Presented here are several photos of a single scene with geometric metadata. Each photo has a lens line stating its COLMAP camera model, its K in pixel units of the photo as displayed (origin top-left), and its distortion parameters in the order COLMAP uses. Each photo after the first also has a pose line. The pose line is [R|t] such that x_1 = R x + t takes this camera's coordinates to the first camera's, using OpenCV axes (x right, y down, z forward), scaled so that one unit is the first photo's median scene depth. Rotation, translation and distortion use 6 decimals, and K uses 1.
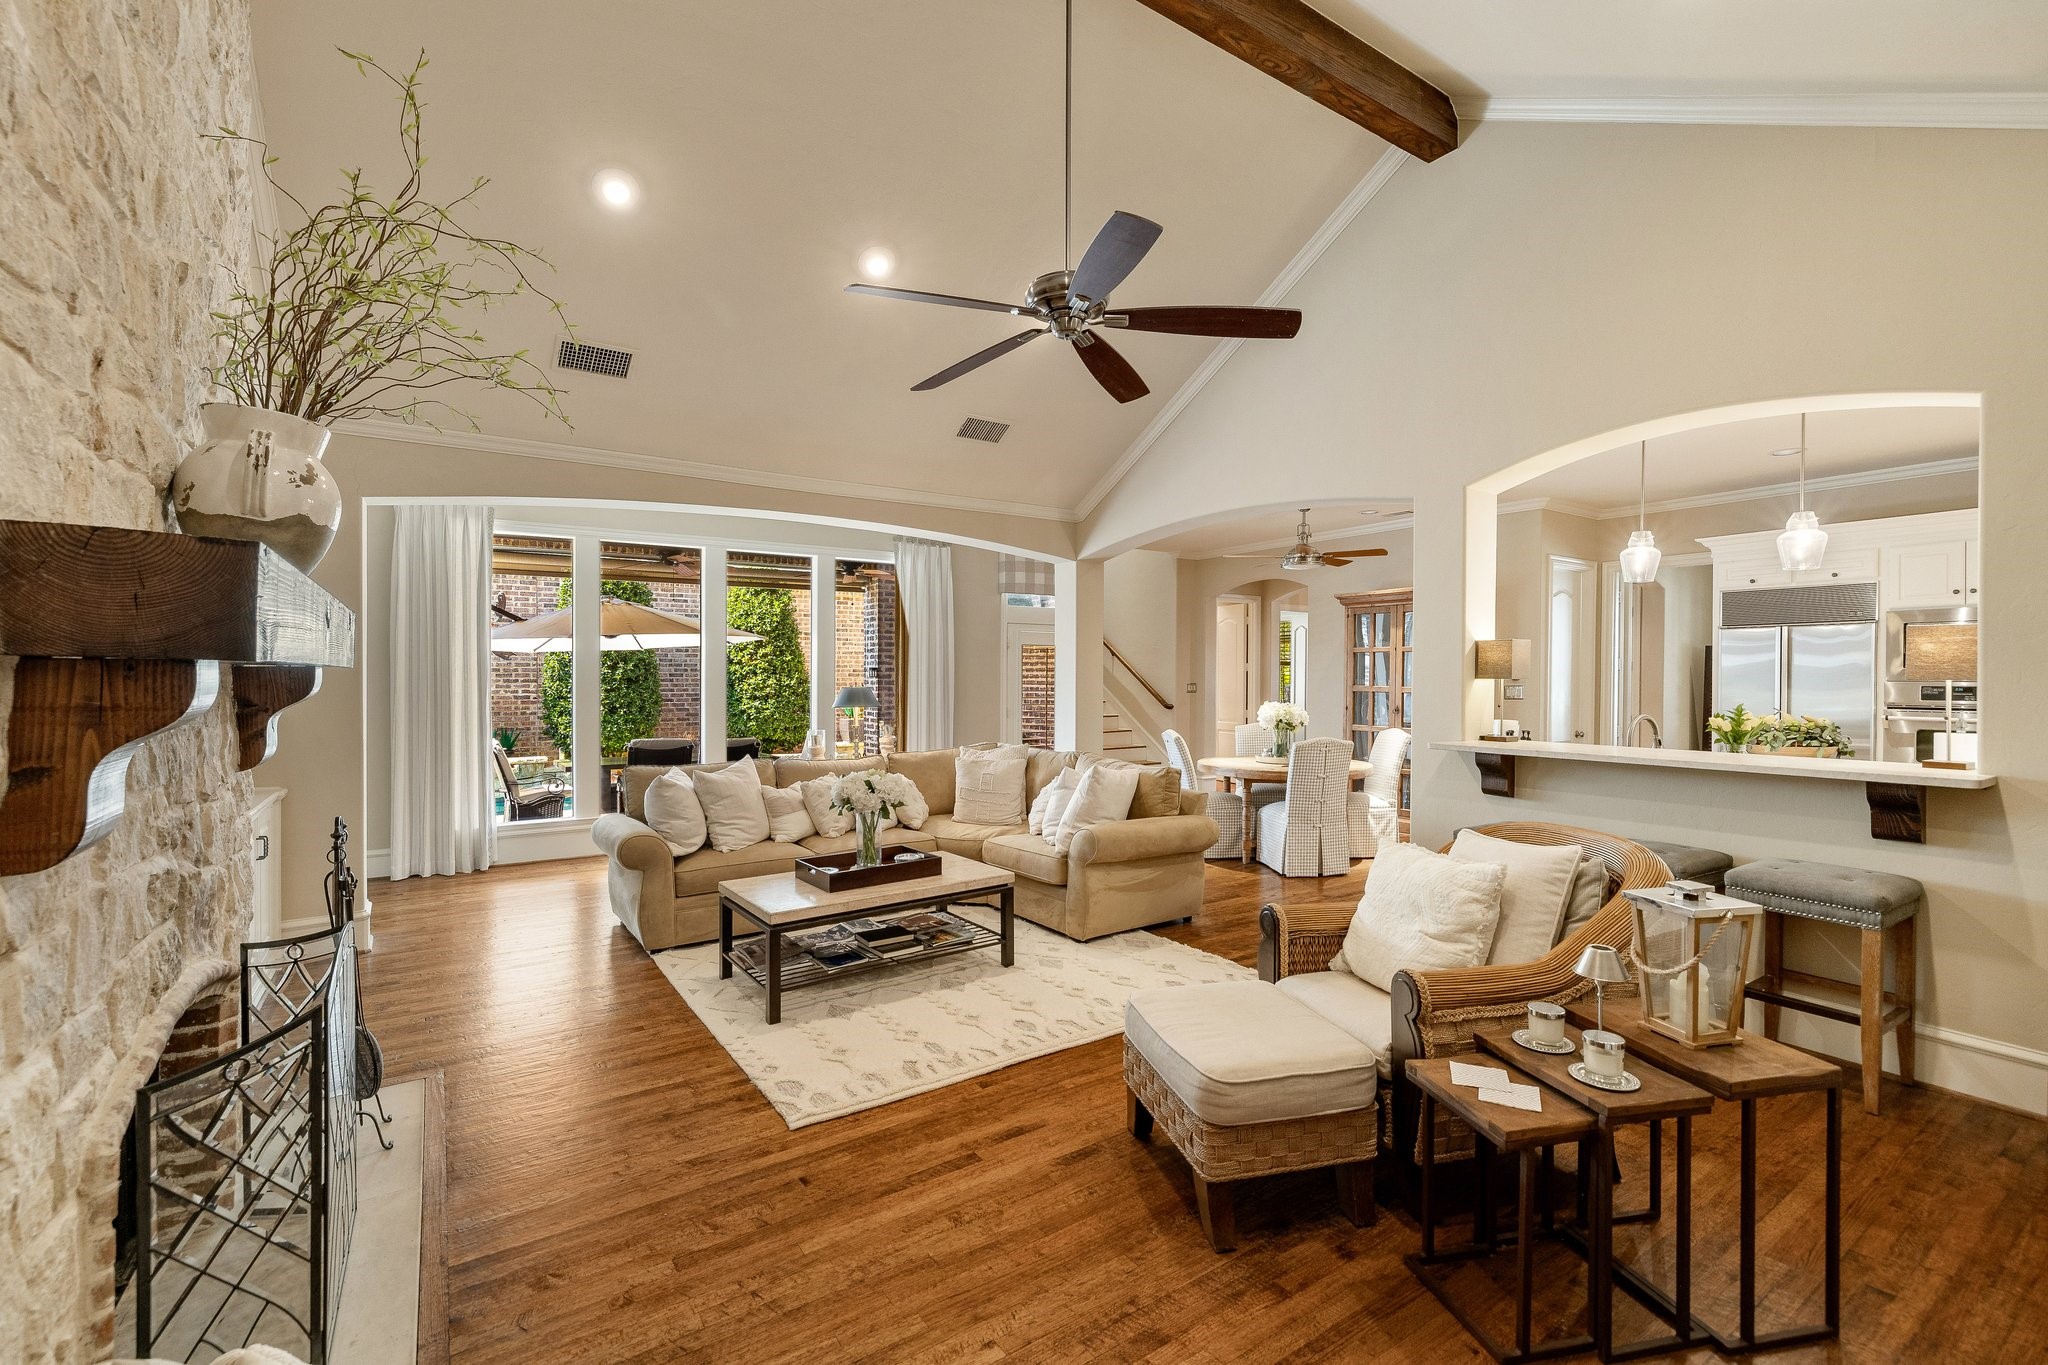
lens RADIAL K [[873.3, 0, 1017.7], [0, 873.3, 682.1], [0, 0, 1]] dist [-0.003212, -0.000742]
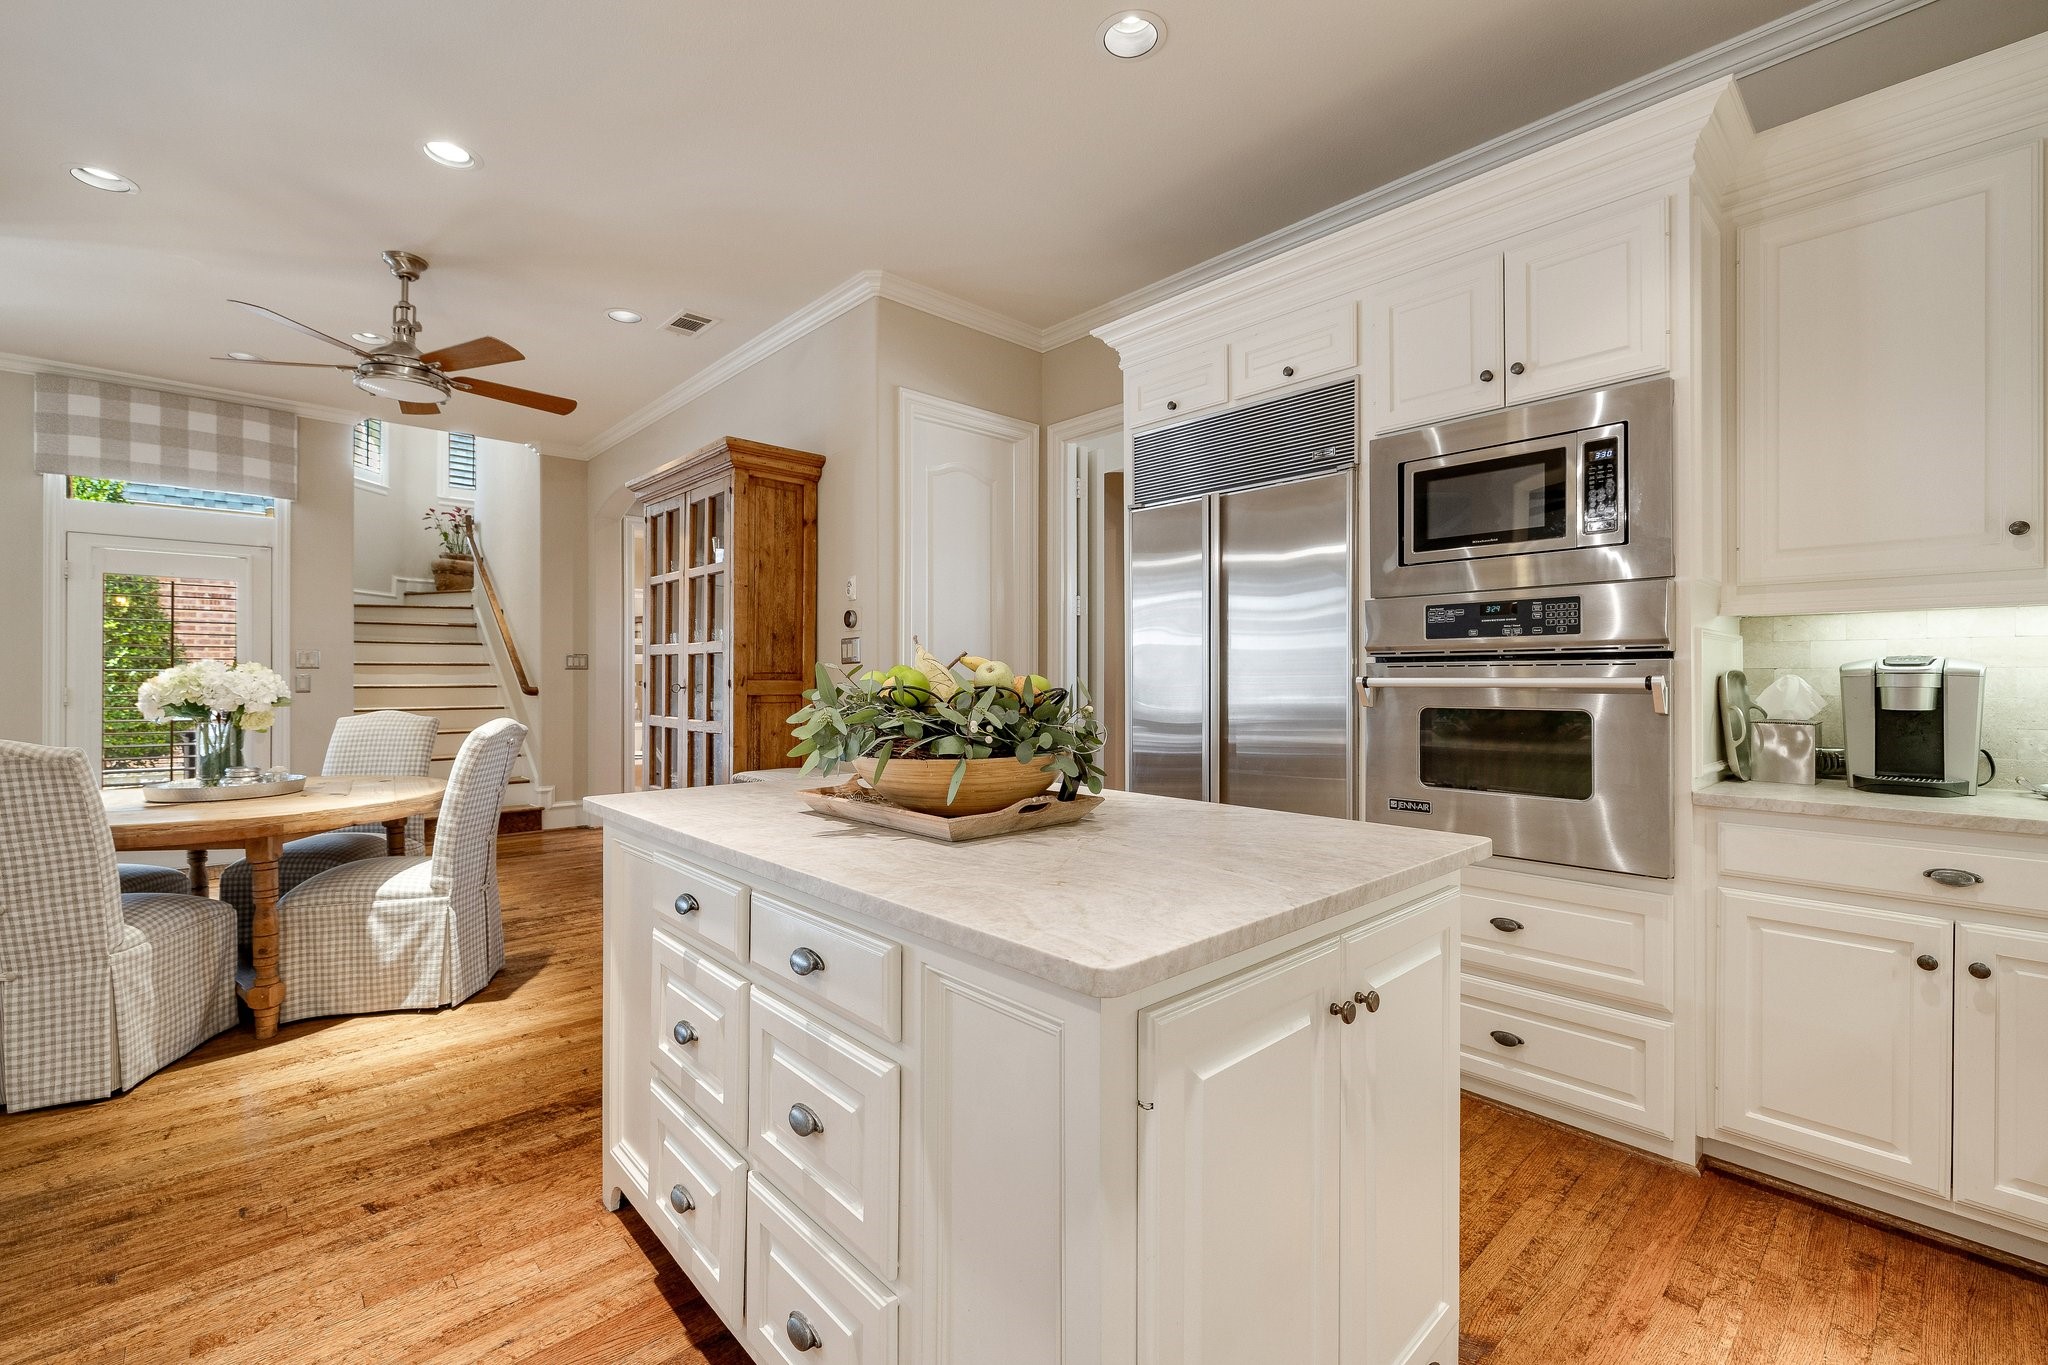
lens RADIAL K [[873.3, 0, 1020.9], [0, 873.3, 685.5], [0, 0, 1]] dist [-0.003212, -0.000742]
pose [[0.987537, -0.001970, 0.157377, 0.742991], [0.001769, 0.999997, 0.001418, 0.040903], [-0.157379, -0.001122, 0.987538, 0.581799]]
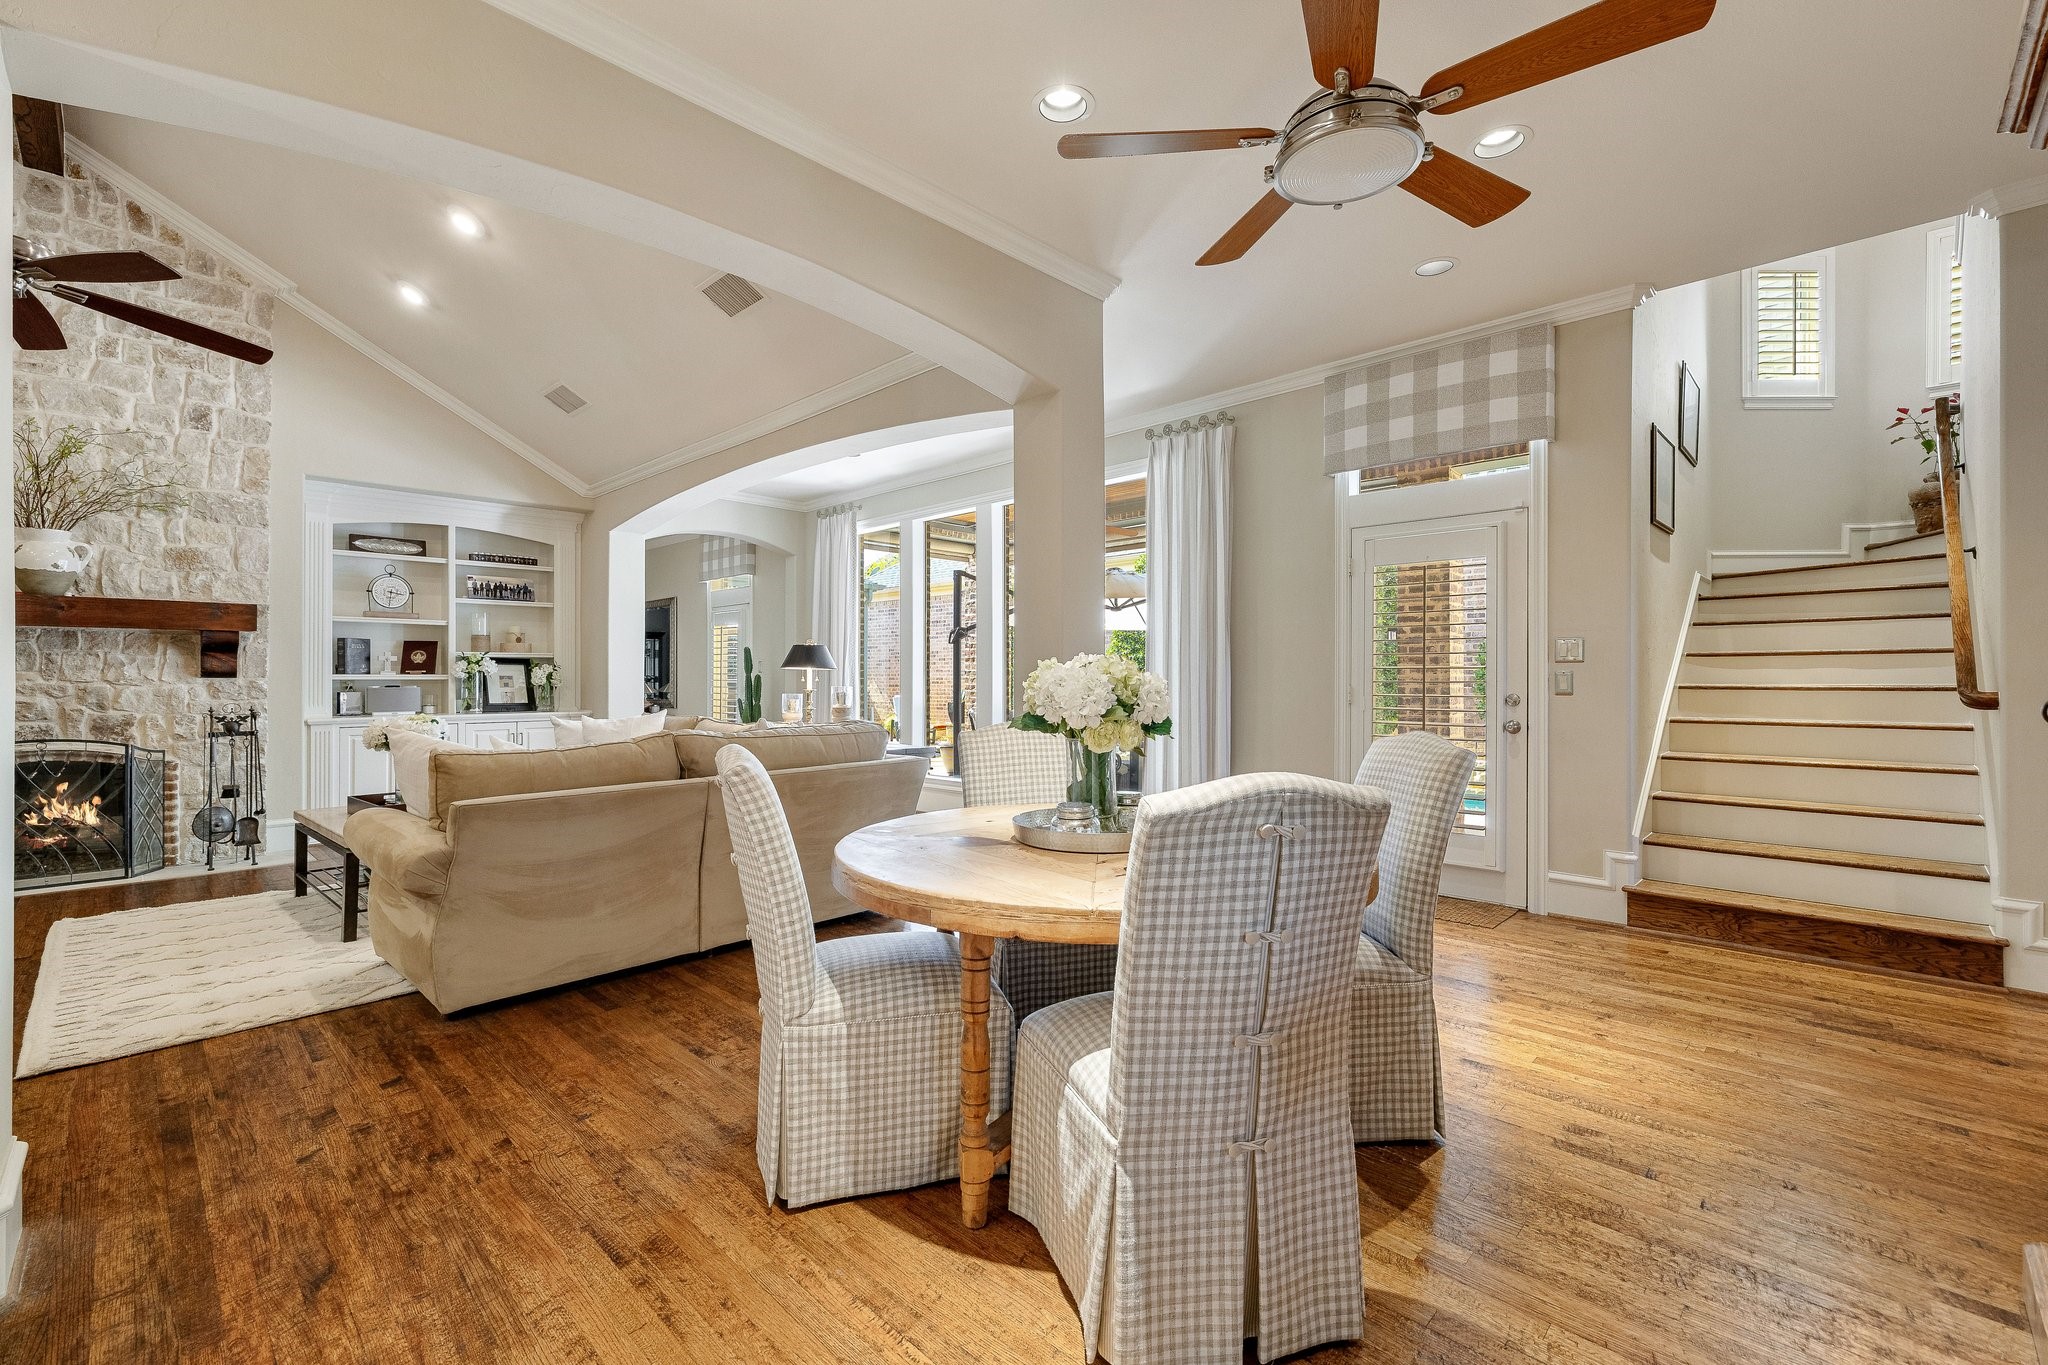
lens RADIAL K [[873.3, 0, 1021.1], [0, 873.3, 671.1], [0, 0, 1]] dist [-0.003212, -0.000742]
pose [[0.195448, -0.007111, -0.980688, 0.724357], [-0.002752, 0.999966, -0.007799, 0.036204], [0.980710, 0.004223, 0.195421, 1.063078]]
